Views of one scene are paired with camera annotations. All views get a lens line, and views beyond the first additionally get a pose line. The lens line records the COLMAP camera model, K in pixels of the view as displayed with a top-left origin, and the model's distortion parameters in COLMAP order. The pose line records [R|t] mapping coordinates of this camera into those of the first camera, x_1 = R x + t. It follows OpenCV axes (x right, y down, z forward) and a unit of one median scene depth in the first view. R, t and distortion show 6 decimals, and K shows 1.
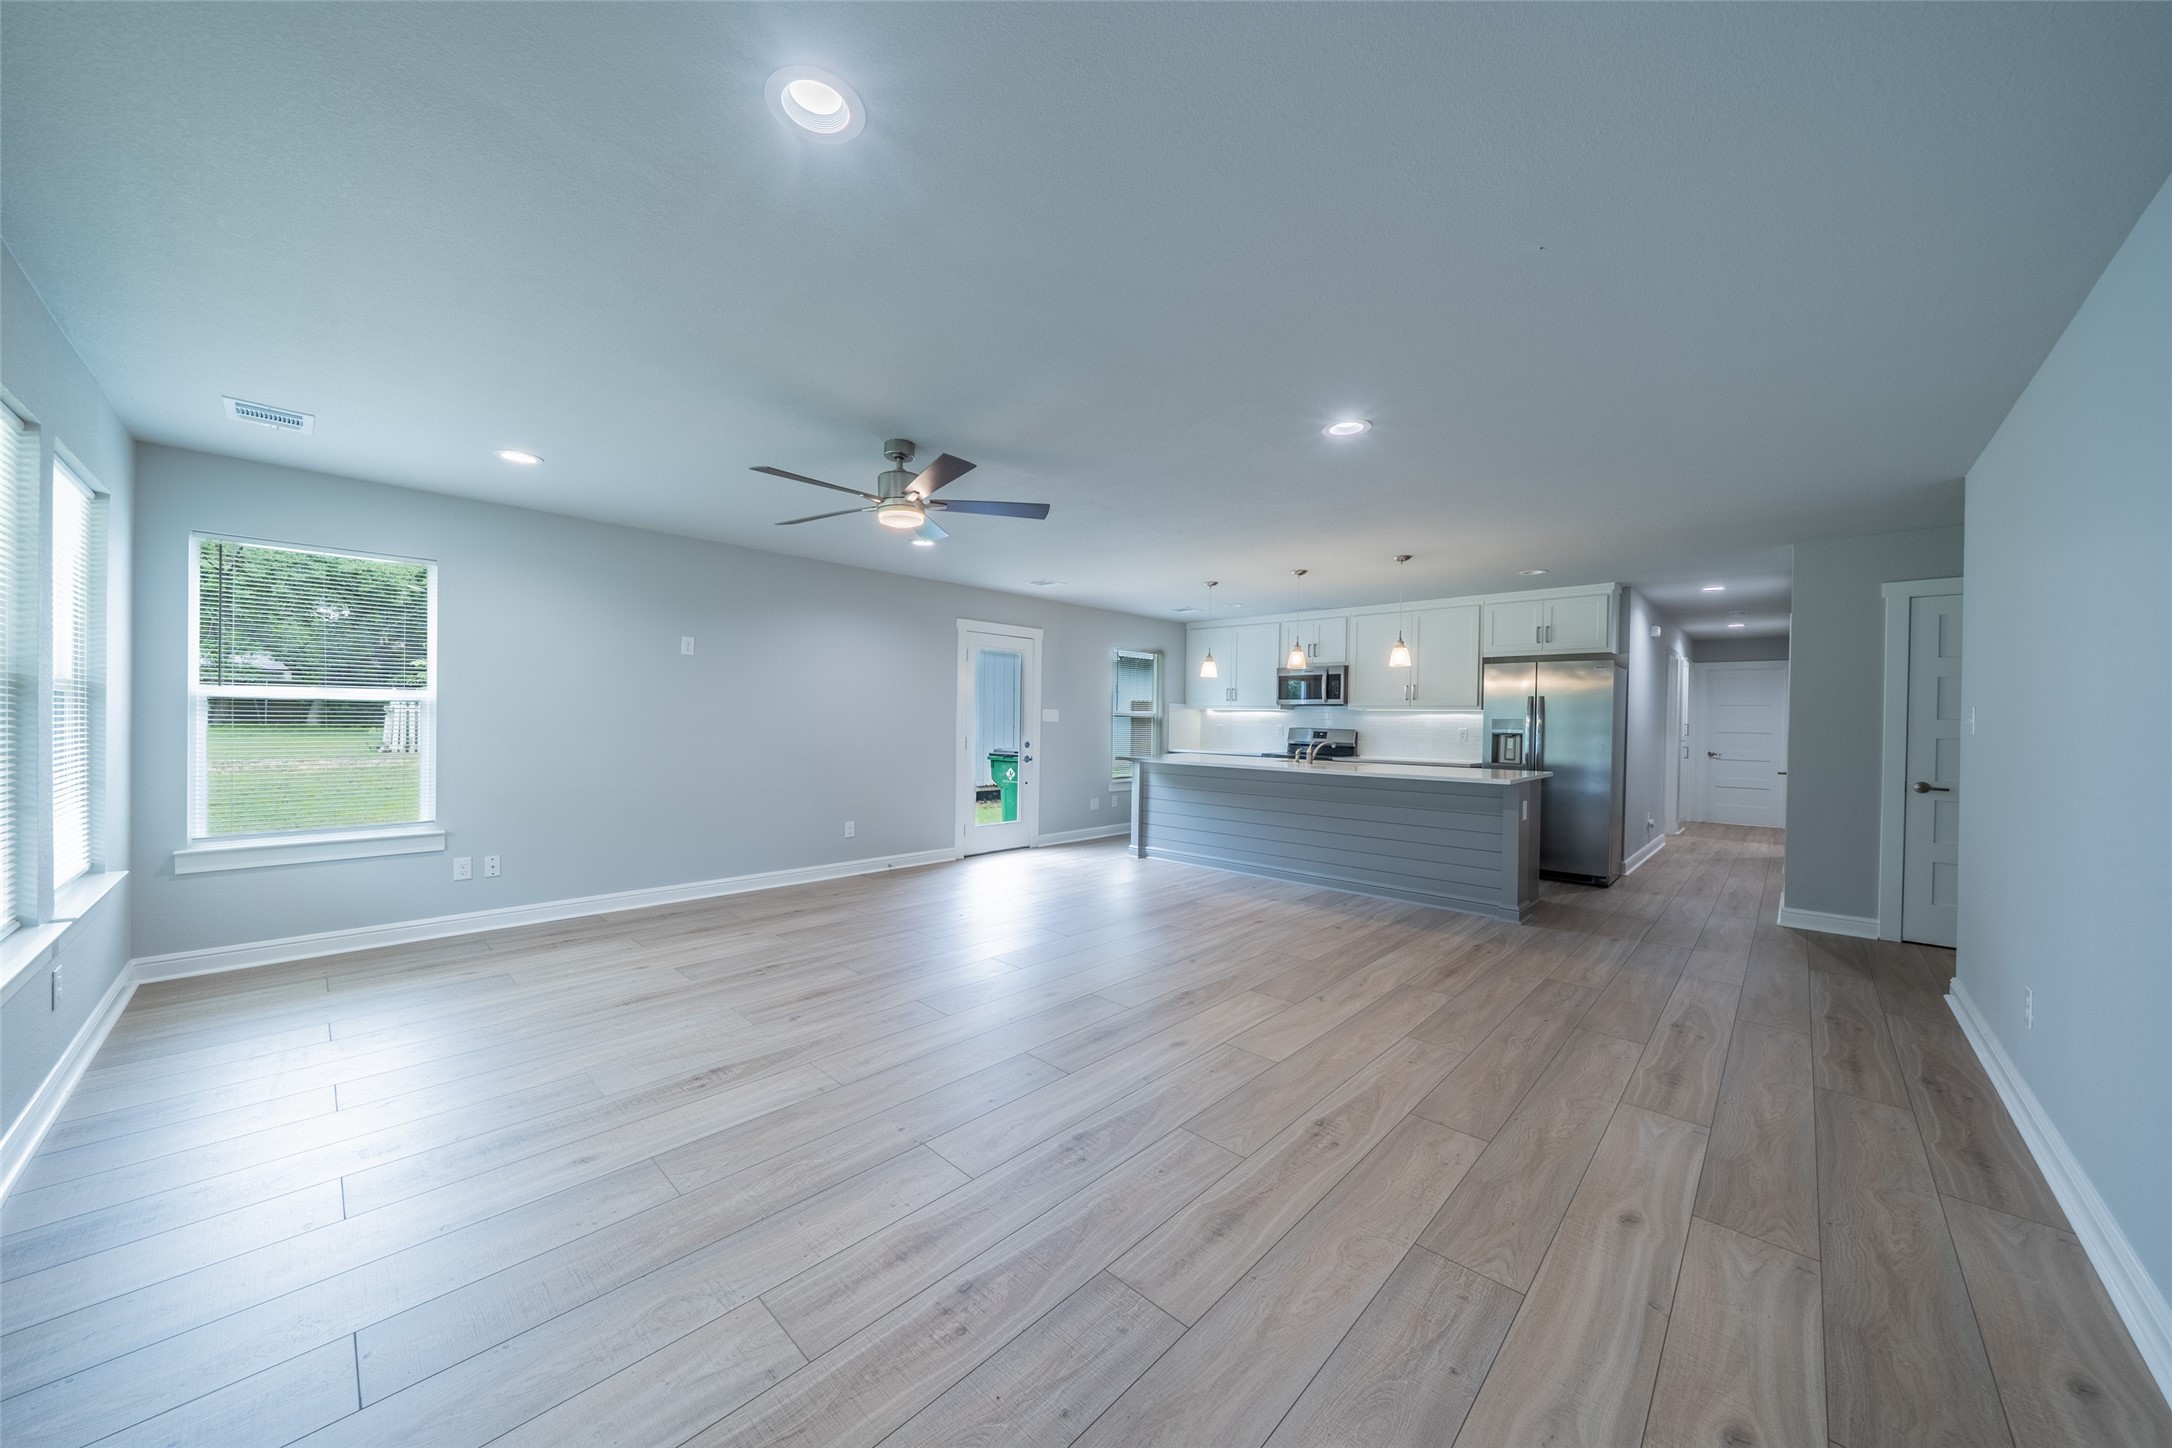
lens RADIAL K [[753.4, 0, 1075.8], [0, 753.4, 724.7], [0, 0, 1]] dist [-0.001189, -0.000015]
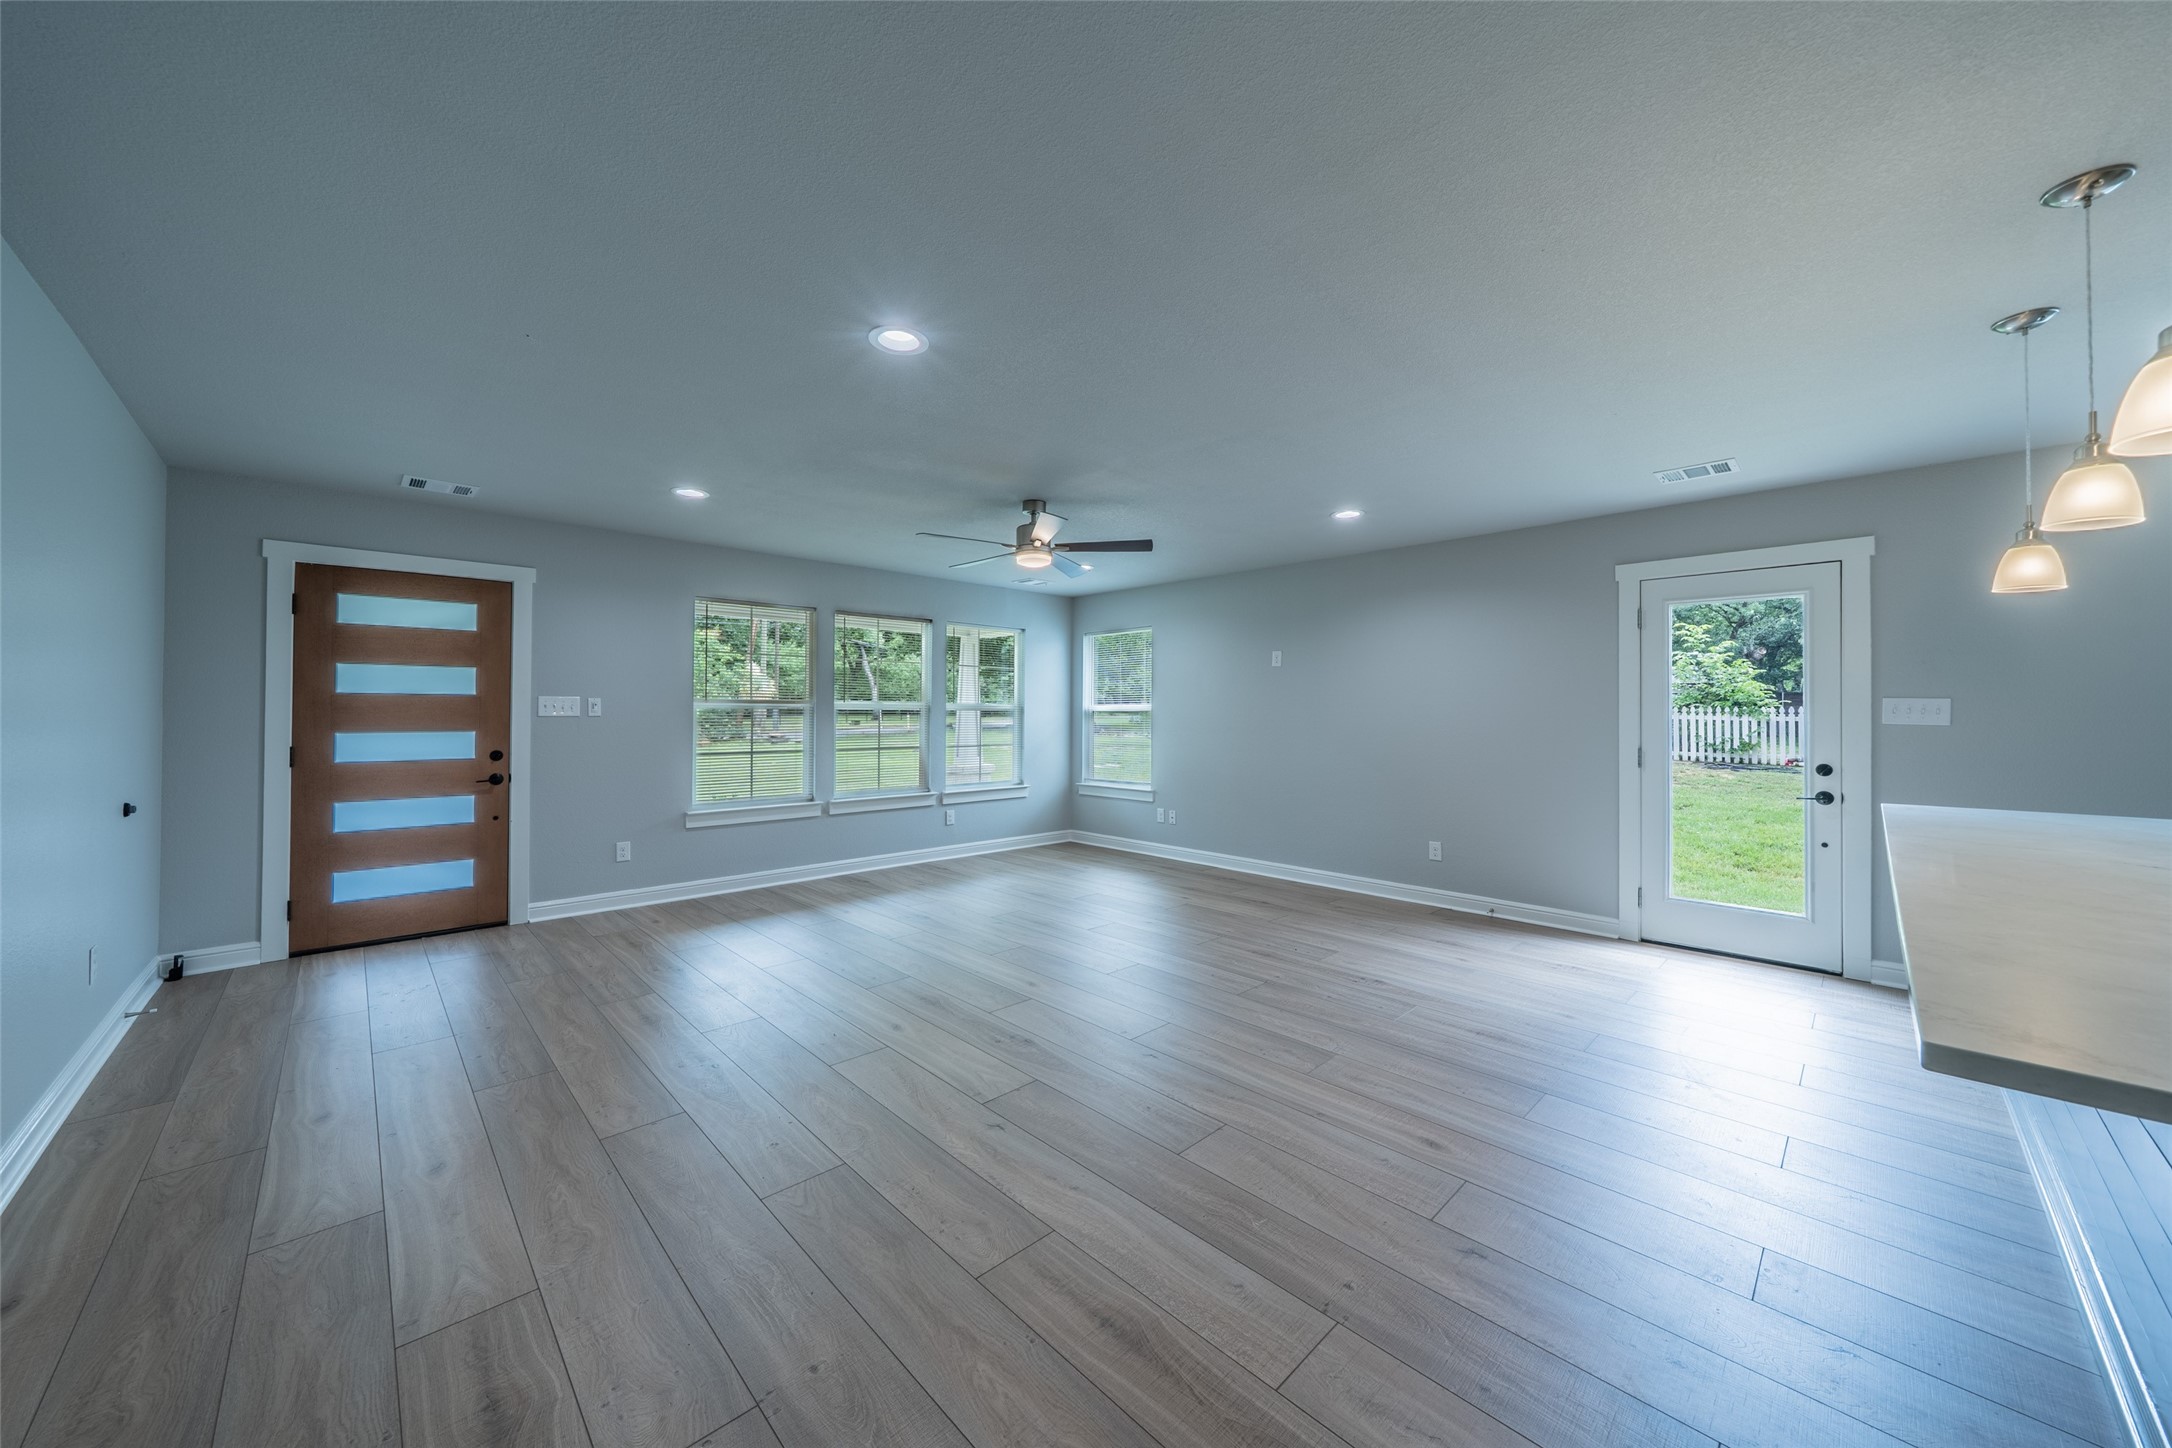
lens RADIAL K [[763.7, 0, 1071.1], [0, 763.7, 703.4], [0, 0, 1]] dist [-0.000676, -0.000130]
pose [[-0.044068, -0.029916, -0.998581, 0.564879], [-0.012020, 0.999495, -0.029413, 0.002925], [0.998956, 0.010707, -0.044405, 0.608738]]
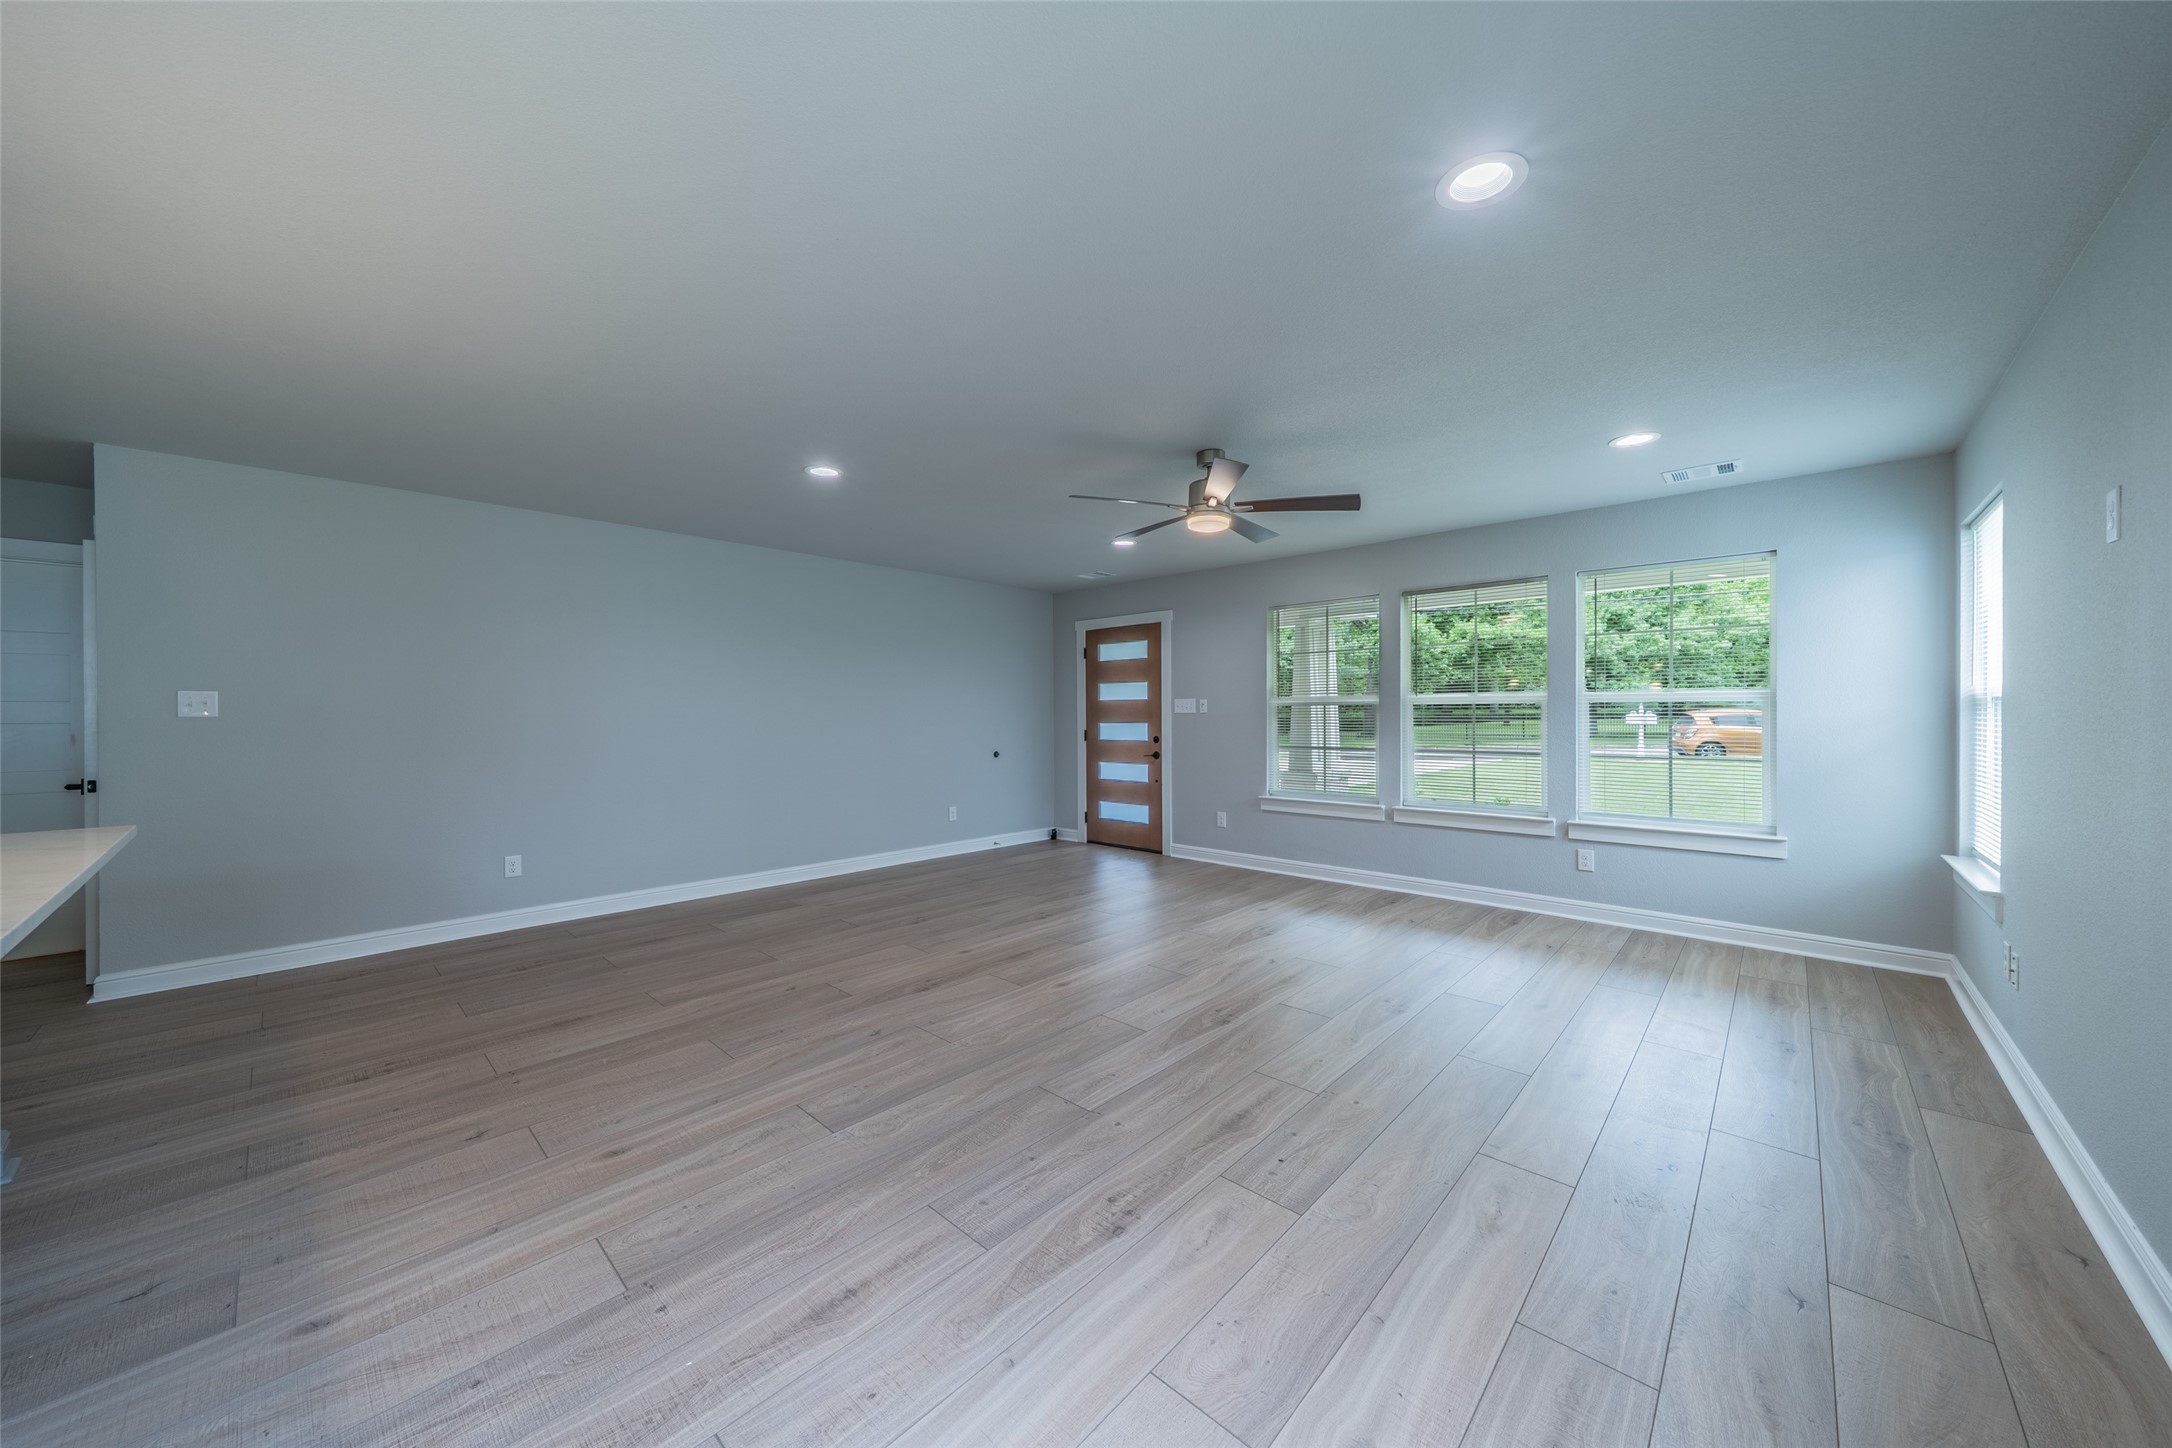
lens RADIAL K [[753.4, 0, 1075.8], [0, 753.4, 724.7], [0, 0, 1]] dist [-0.001189, -0.000015]
pose [[-0.999834, -0.010775, -0.014722, -0.018215], [-0.011108, 0.999680, 0.022706, -0.006843], [0.014473, 0.022866, -0.999634, 1.111648]]
